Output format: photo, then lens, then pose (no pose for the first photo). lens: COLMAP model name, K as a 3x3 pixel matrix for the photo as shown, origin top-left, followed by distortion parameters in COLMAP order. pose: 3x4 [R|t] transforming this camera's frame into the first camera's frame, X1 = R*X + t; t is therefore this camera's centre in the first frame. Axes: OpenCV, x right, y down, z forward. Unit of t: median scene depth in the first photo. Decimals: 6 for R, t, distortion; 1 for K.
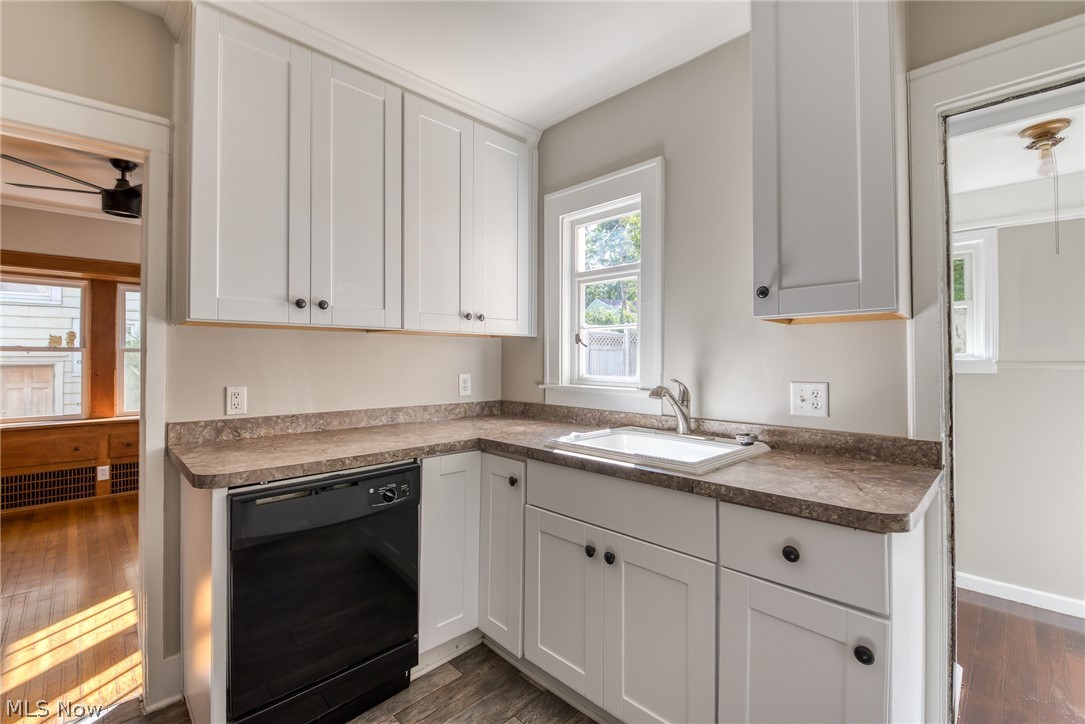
lens RADIAL K [[470.3, 0, 518.3], [0, 470.3, 343.9], [0, 0, 1]] dist [0.005494, -0.007172]
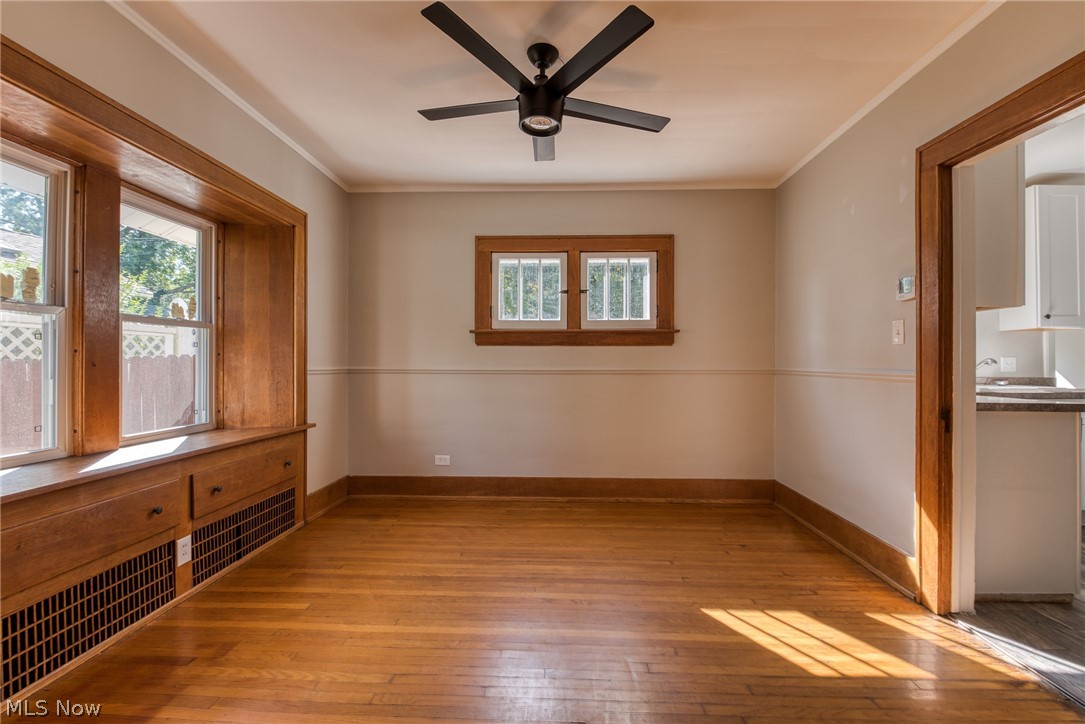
lens RADIAL K [[470.3, 0, 545.2], [0, 470.3, 358.5], [0, 0, 1]] dist [0.005494, -0.007172]
pose [[0.729921, 0.011611, 0.683433, -1.651615], [-0.027260, 0.999555, 0.012132, 0.077034], [-0.682988, -0.027485, 0.729912, 0.608784]]
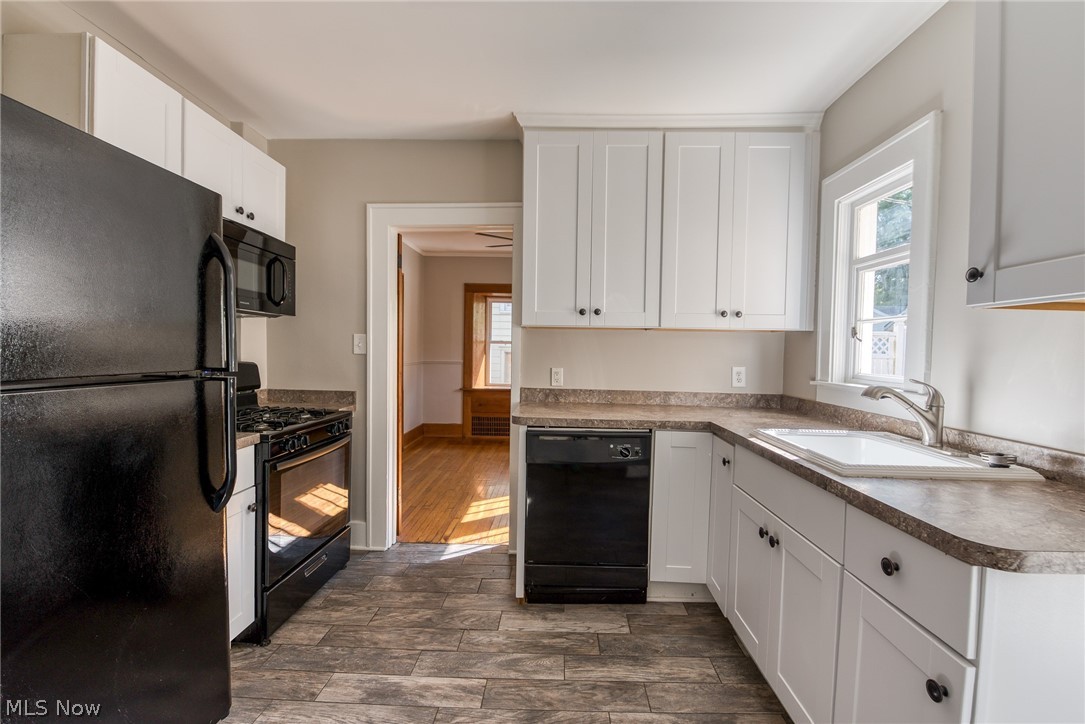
lens RADIAL K [[470.3, 0, 546.6], [0, 470.3, 346.6], [0, 0, 1]] dist [0.005494, -0.007172]
pose [[0.687911, 0.007671, -0.725754, 0.468693], [0.007276, 0.999821, 0.017465, -0.004935], [0.725758, -0.017295, 0.687732, -0.071023]]
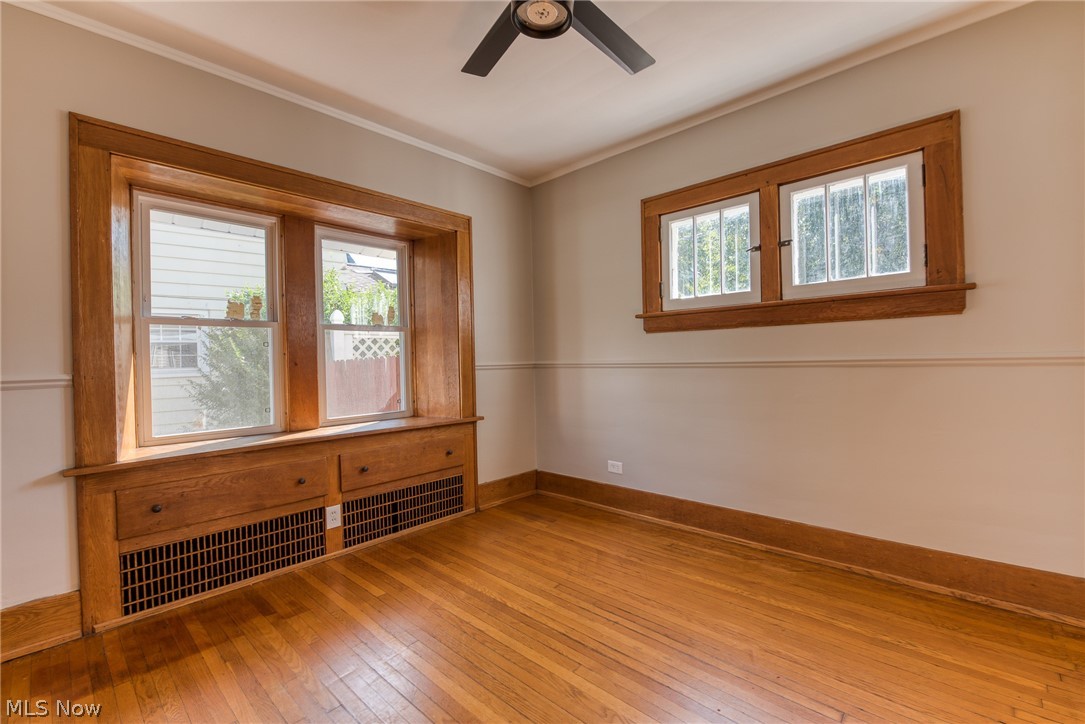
lens RADIAL K [[470.3, 0, 539.5], [0, 470.3, 356.9], [0, 0, 1]] dist [0.005494, -0.007172]
pose [[0.999155, -0.018796, 0.036561, -1.088688], [0.017777, 0.999450, 0.028006, 0.082734], [-0.037067, -0.027332, 0.998939, 0.633529]]
